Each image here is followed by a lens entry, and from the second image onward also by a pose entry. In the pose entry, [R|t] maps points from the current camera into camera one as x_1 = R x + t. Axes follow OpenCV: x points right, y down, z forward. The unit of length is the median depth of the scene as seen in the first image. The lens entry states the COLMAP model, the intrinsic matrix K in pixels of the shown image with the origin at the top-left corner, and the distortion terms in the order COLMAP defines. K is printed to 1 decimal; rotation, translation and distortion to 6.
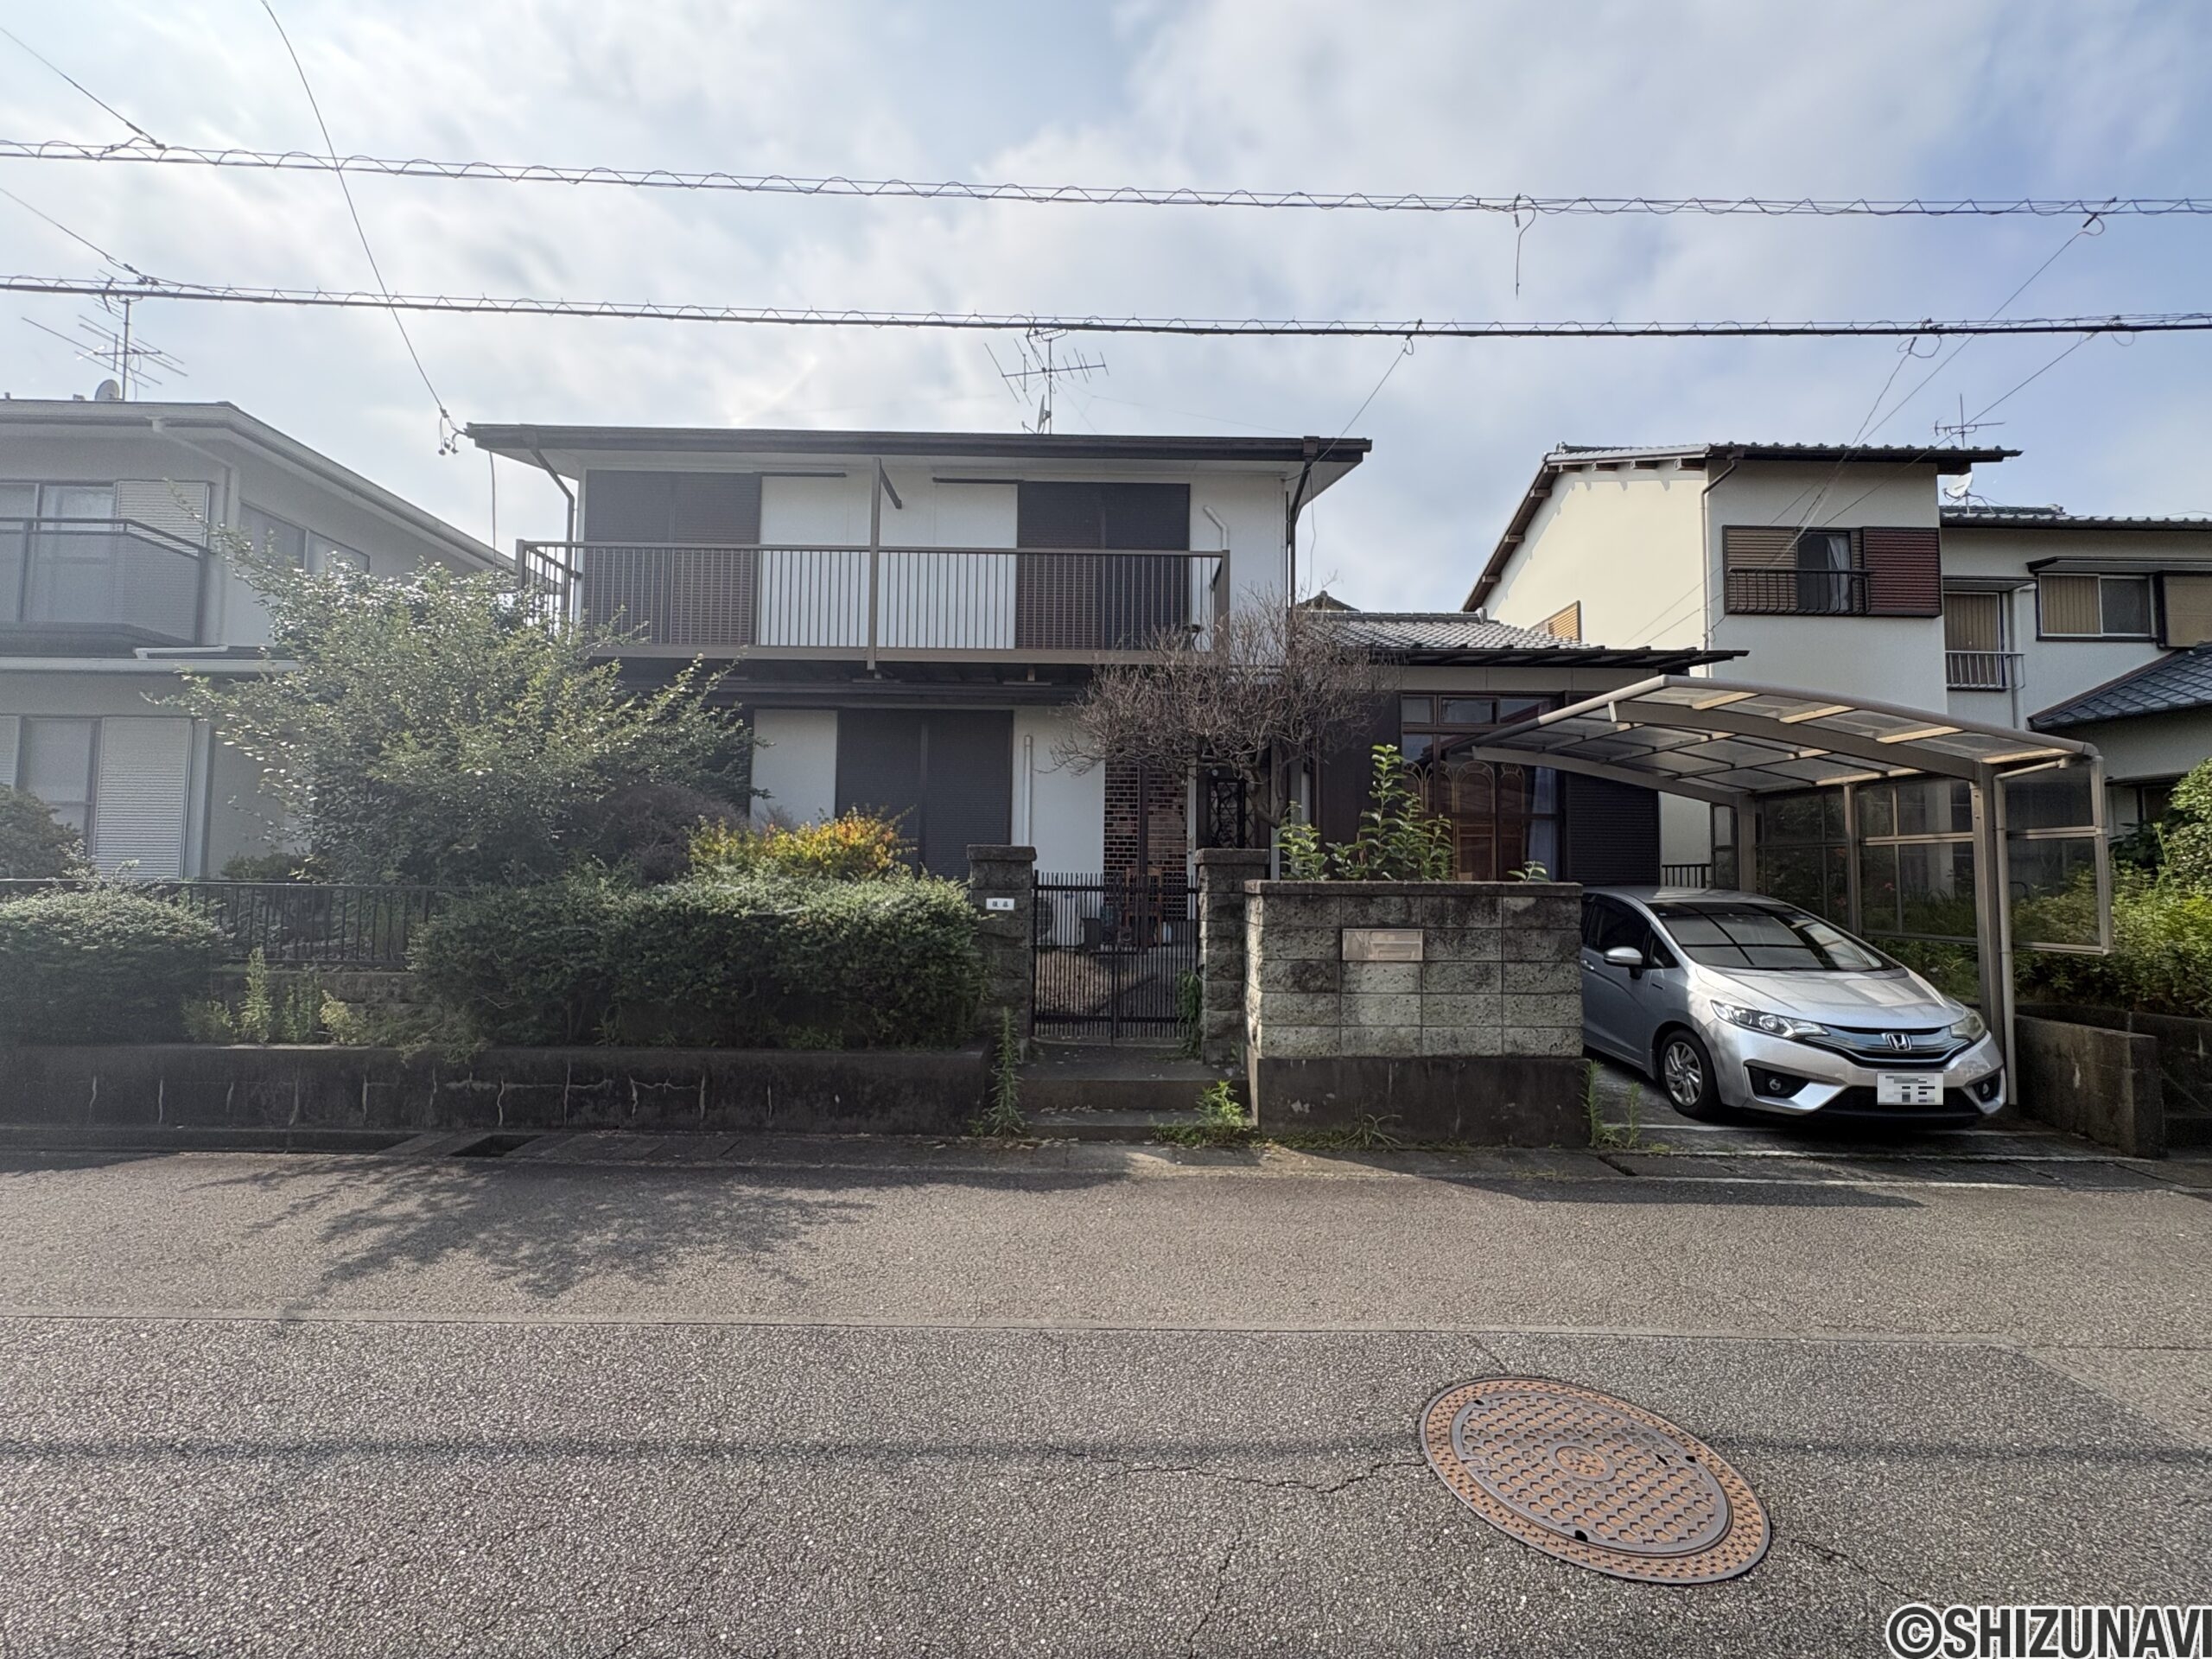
lens RADIAL K [[881.9, 0, 1107.8], [0, 881.9, 837.5], [0, 0, 1]] dist [0.000373, -0.000043]
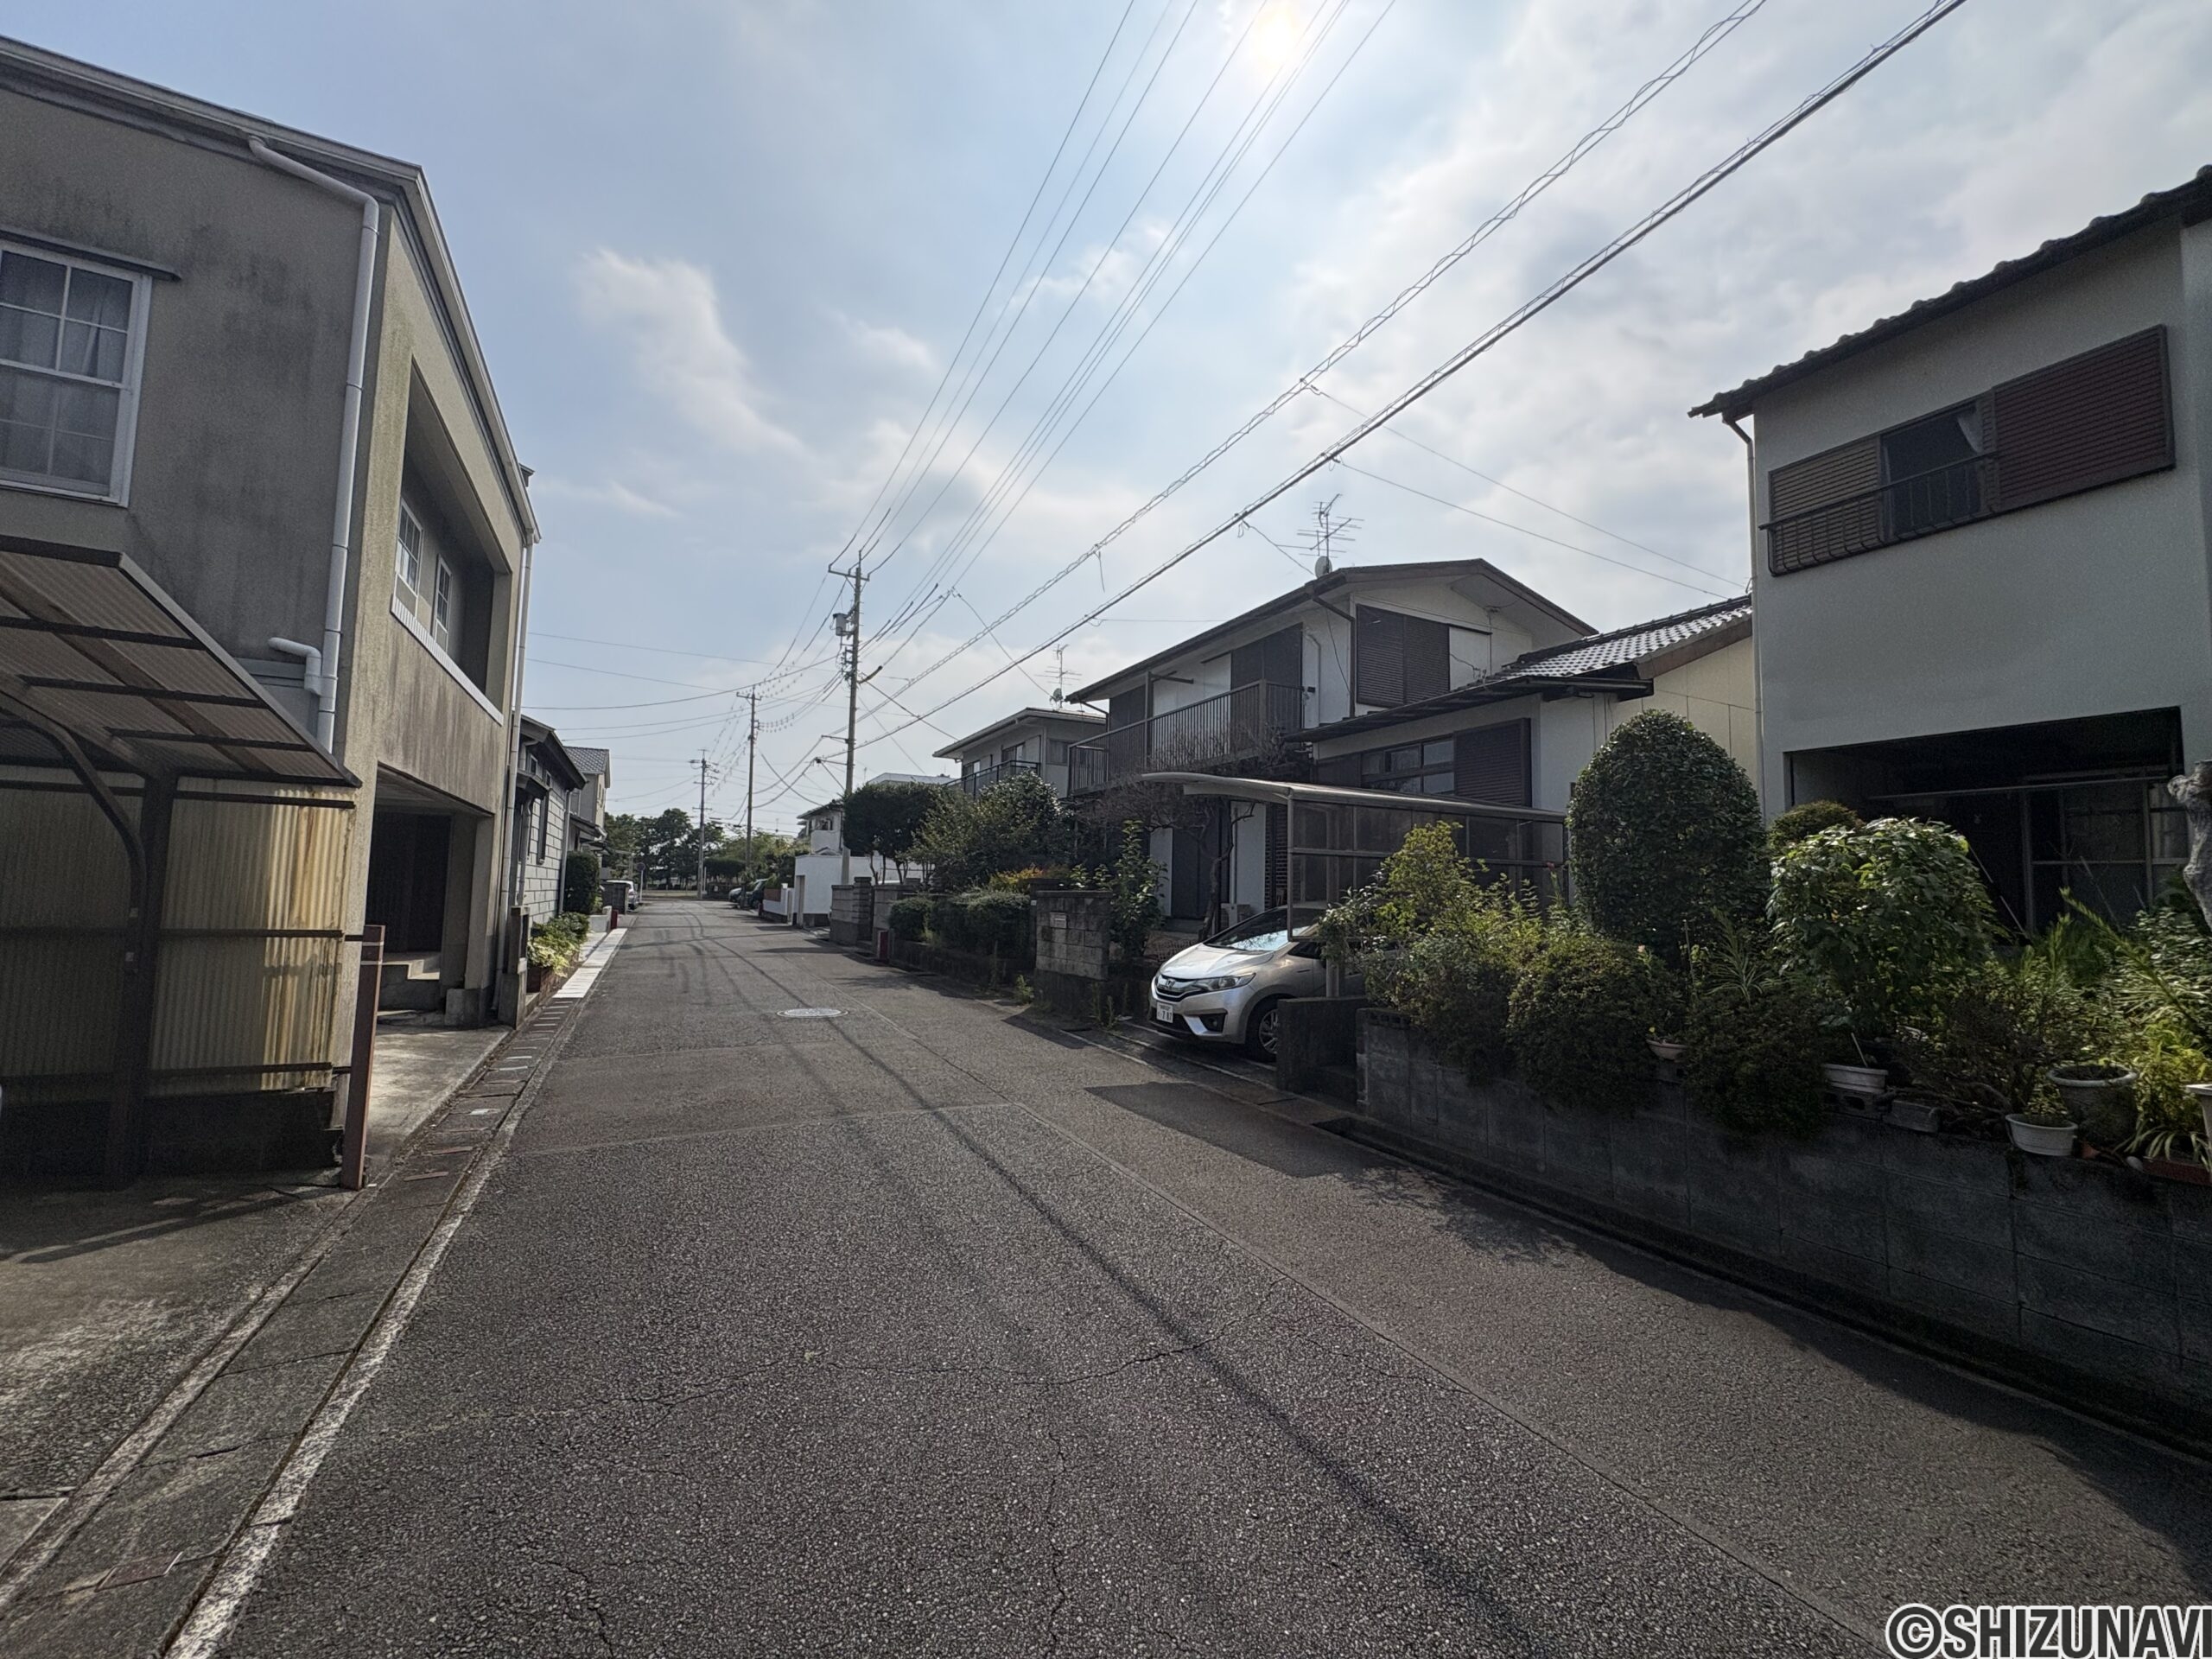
lens RADIAL K [[881.9, 0, 1092.4], [0, 881.9, 829.9], [0, 0, 1]] dist [0.000373, -0.000043]
pose [[0.435025, -0.069034, -0.897768, 2.290087], [0.023178, 0.997585, -0.065478, 0.043188], [0.900120, 0.007676, 0.435574, 0.130340]]
